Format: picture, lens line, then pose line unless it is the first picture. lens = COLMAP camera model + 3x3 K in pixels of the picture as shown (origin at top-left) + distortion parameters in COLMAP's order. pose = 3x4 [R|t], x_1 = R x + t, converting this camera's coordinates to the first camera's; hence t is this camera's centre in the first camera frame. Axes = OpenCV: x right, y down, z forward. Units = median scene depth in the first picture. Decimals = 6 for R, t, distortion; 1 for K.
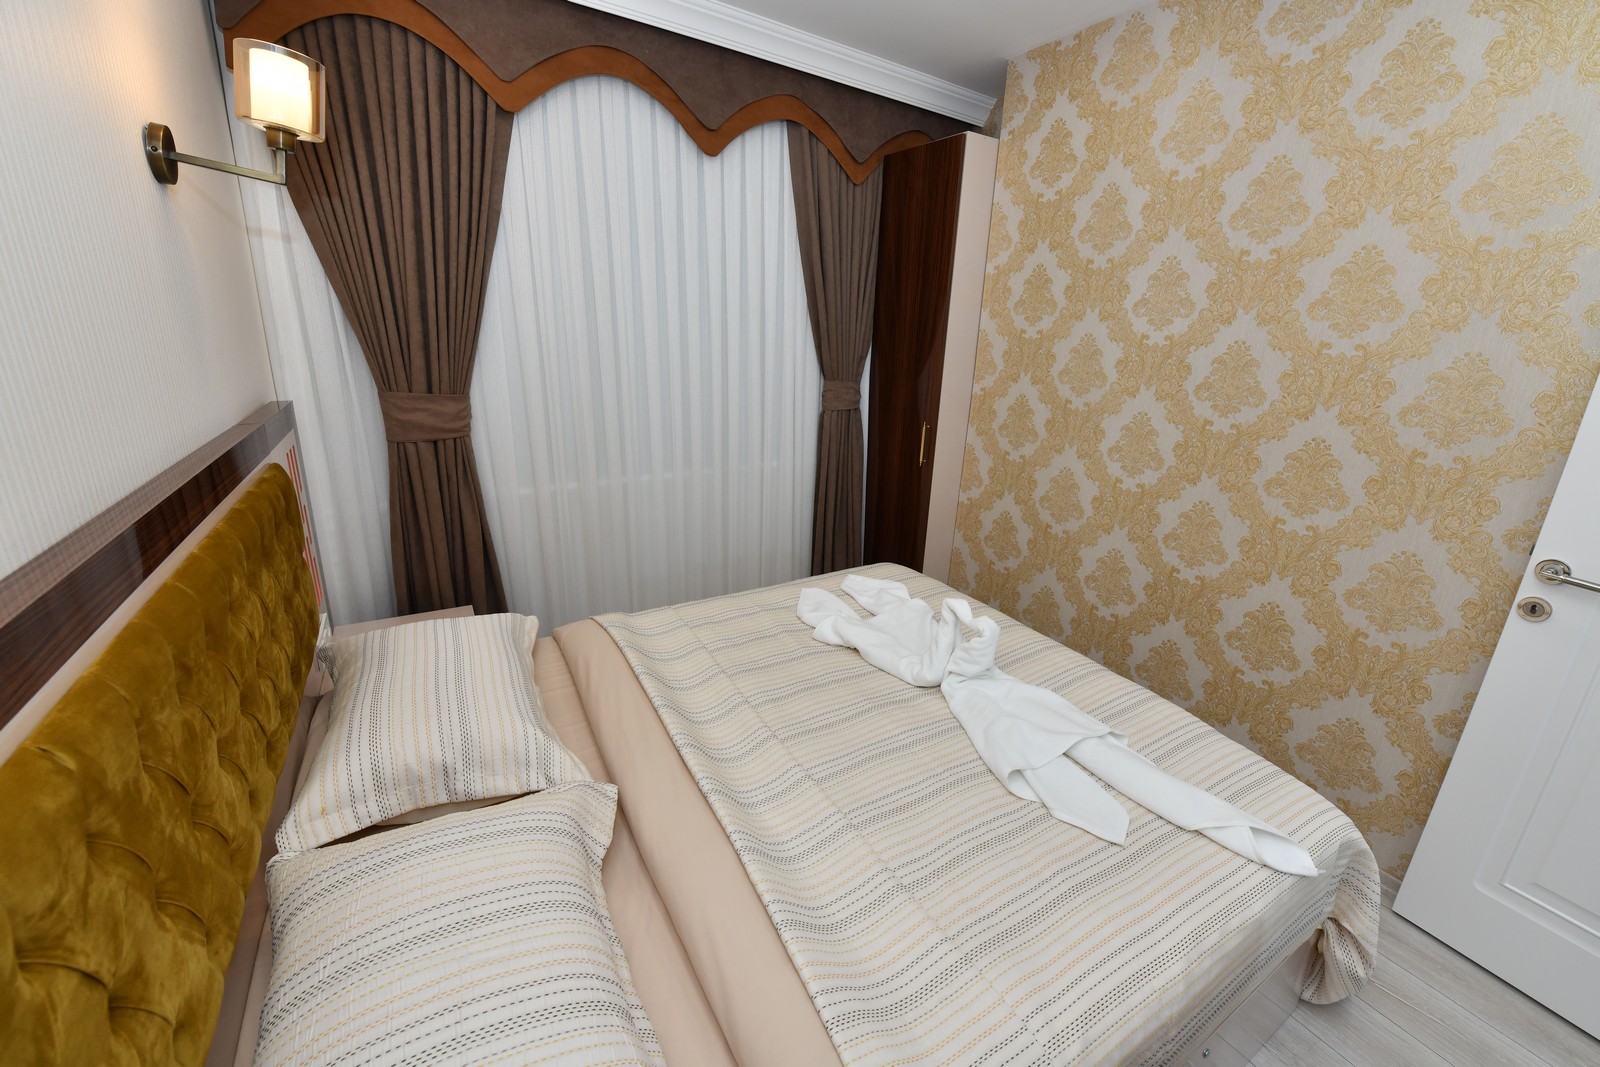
lens RADIAL K [[642.8, 0, 806.3], [0, 642.8, 540.8], [0, 0, 1]] dist [-0.002902, -0.000149]
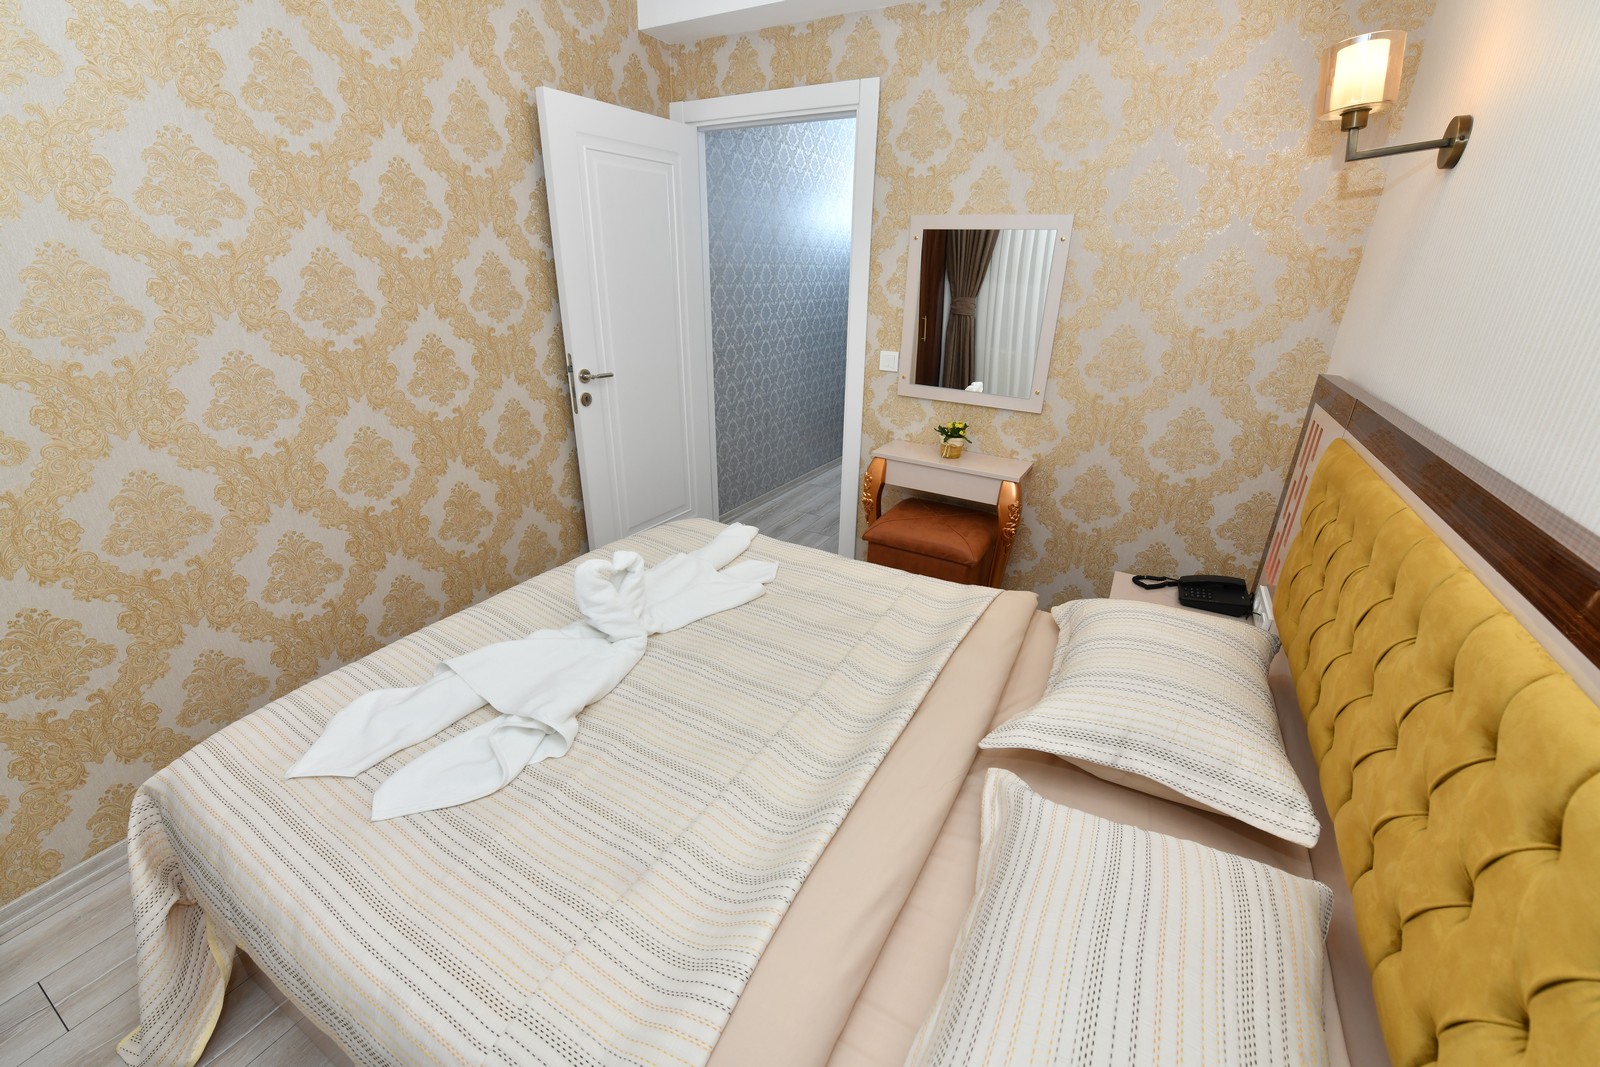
lens RADIAL K [[642.8, 0, 827.8], [0, 642.8, 520.2], [0, 0, 1]] dist [-0.002902, -0.000149]
pose [[-0.533008, -0.359236, 0.766063, -0.467313], [0.234859, 0.807000, 0.541842, -0.277501], [-0.812862, 0.468722, -0.345768, 0.774972]]
